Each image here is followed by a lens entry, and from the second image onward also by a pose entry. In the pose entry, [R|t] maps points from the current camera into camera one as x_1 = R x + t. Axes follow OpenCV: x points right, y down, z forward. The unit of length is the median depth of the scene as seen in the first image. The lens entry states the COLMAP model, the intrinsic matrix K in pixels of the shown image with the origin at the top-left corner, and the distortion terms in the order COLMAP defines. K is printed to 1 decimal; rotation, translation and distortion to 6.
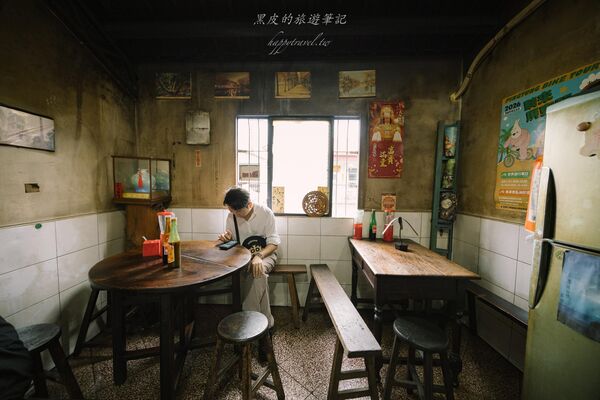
lens RADIAL K [[226.2, 0, 296.5], [0, 226.2, 203.6], [0, 0, 1]] dist [-0.005818, -0.000431]
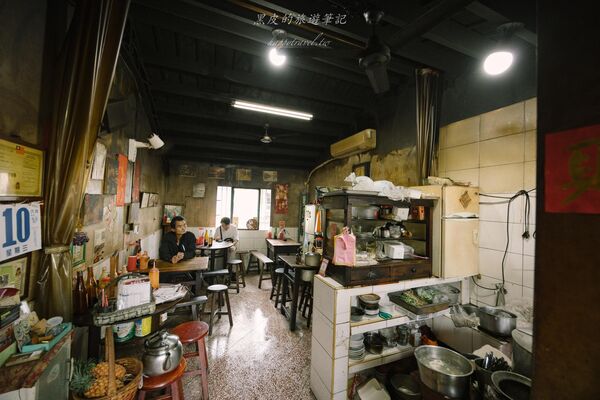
lens RADIAL K [[226.2, 0, 298.2], [0, 226.2, 199.0], [0, 0, 1]] dist [-0.005818, -0.000431]
pose [[0.937709, 0.028015, 0.346290, -0.293304], [0.003174, 0.996011, -0.089172, -0.051387], [-0.347406, 0.084716, 0.933880, -1.396494]]
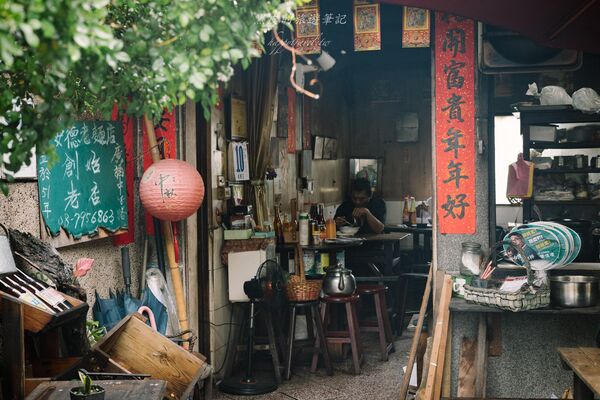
lens RADIAL K [[843.1, 0, 297.2], [0, 843.1, 200.6], [0, 0, 1]] dist [-0.012529, 0.000000]
pose [[0.962410, -0.020798, -0.270802, 0.152131], [0.008776, 0.998924, -0.045529, 0.205272], [0.271457, 0.041441, 0.961558, -3.112190]]
